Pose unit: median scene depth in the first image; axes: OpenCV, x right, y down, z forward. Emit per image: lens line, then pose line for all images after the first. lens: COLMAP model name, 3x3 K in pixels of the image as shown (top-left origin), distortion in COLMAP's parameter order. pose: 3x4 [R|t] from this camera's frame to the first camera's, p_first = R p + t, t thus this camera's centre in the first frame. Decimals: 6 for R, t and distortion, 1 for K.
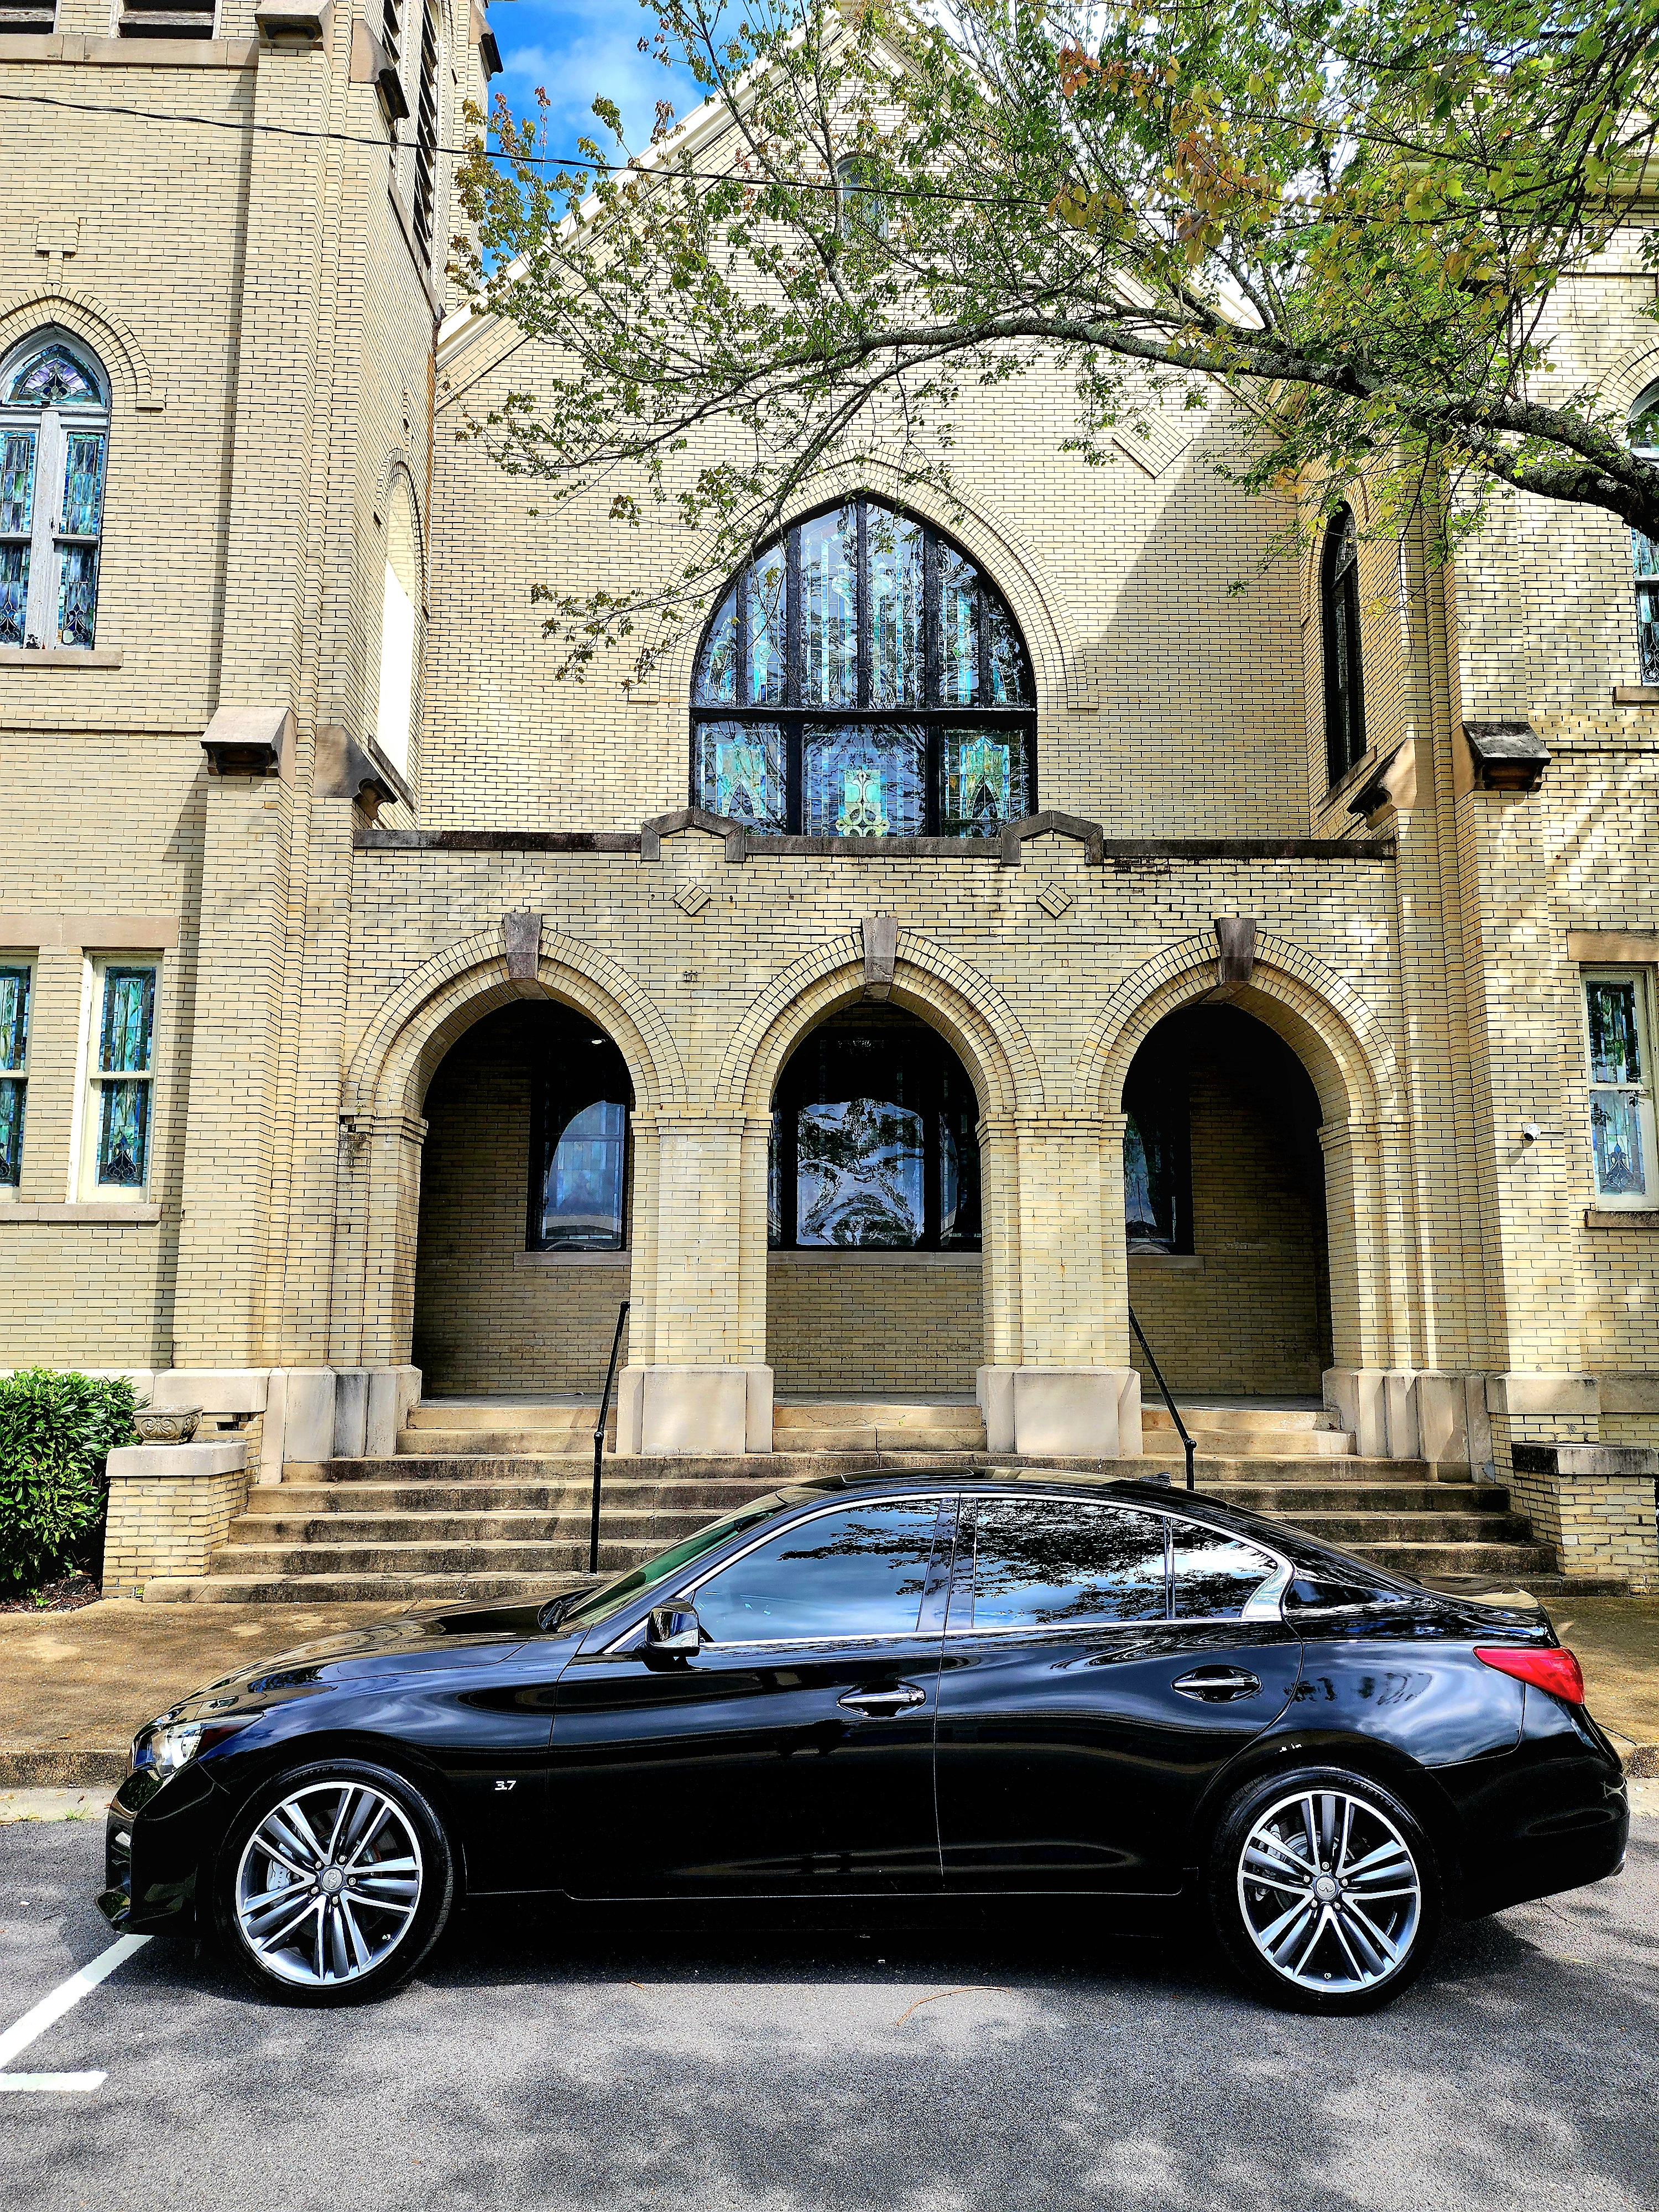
lens RADIAL K [[1499.7, 0, 842.0], [0, 1499.7, 1114.3], [0, 0, 1]] dist [0.057932, -0.026107]
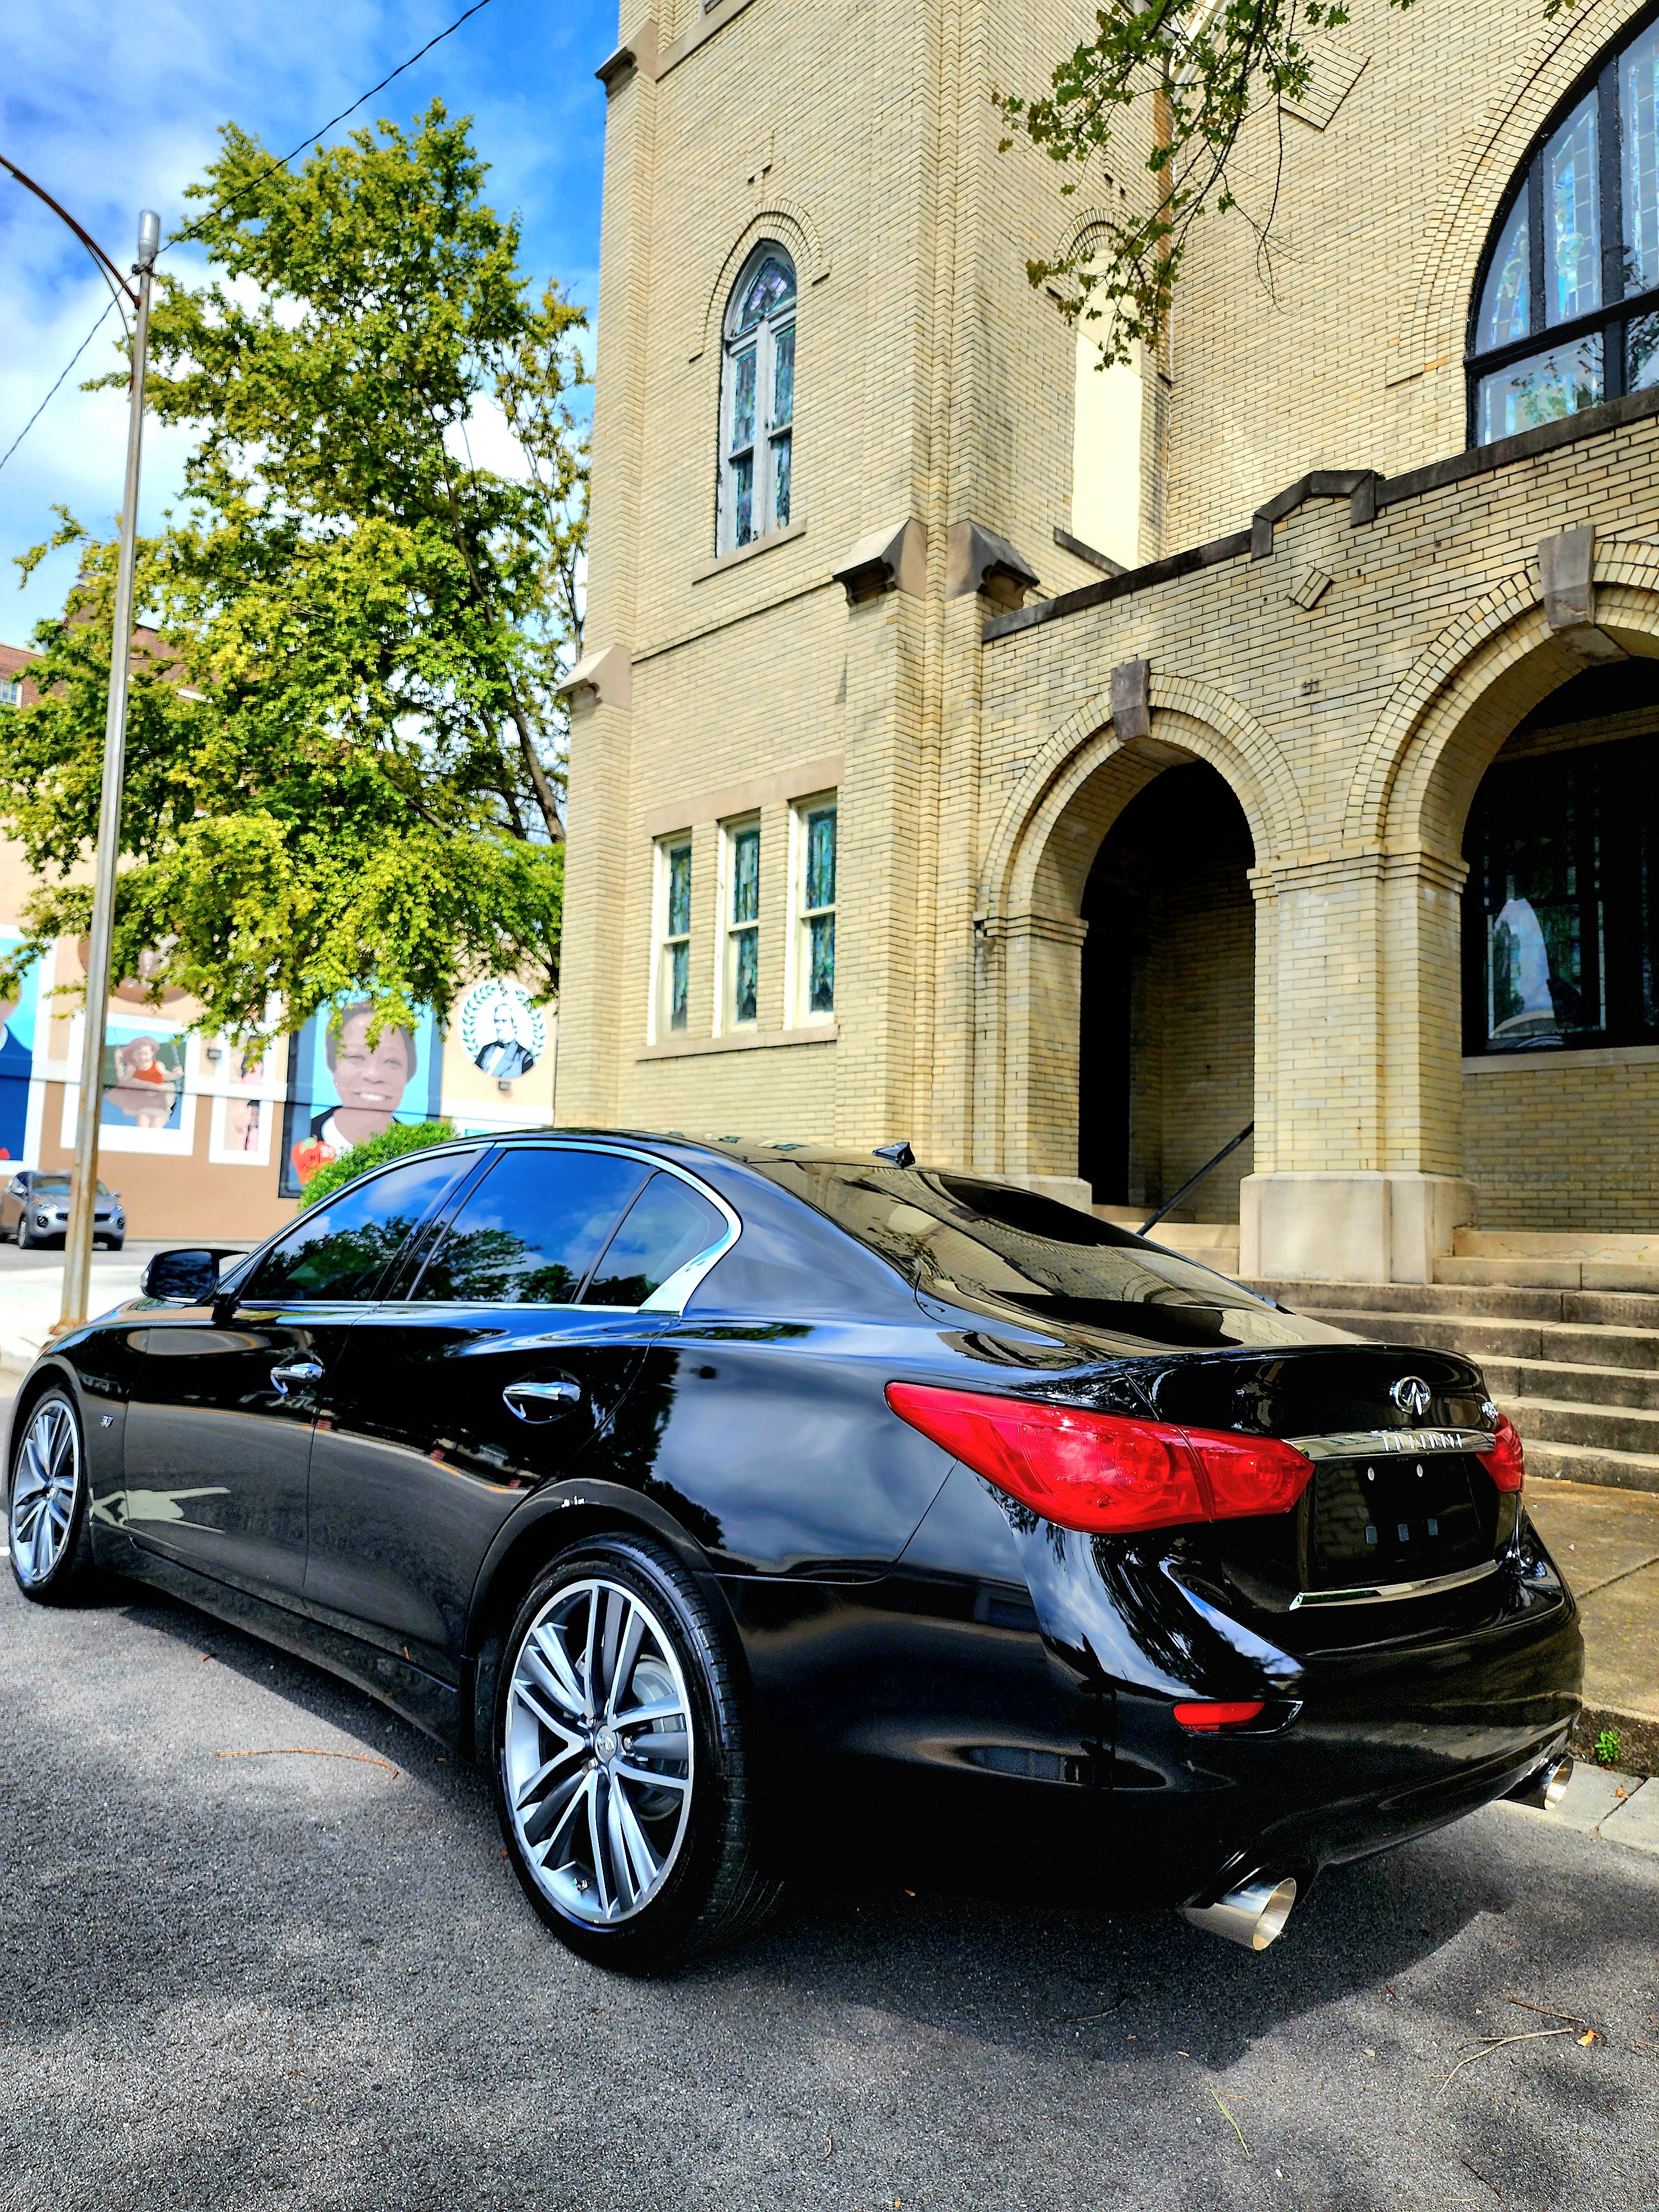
lens RADIAL K [[1494.3, 0, 829.4], [0, 1494.3, 1125.6], [0, 0, 1]] dist [0.041804, -0.032916]
pose [[0.678324, -0.036940, -0.733834, 0.303594], [0.078929, 0.996620, 0.022791, 0.101543], [0.730511, -0.073380, 0.678947, 0.262921]]
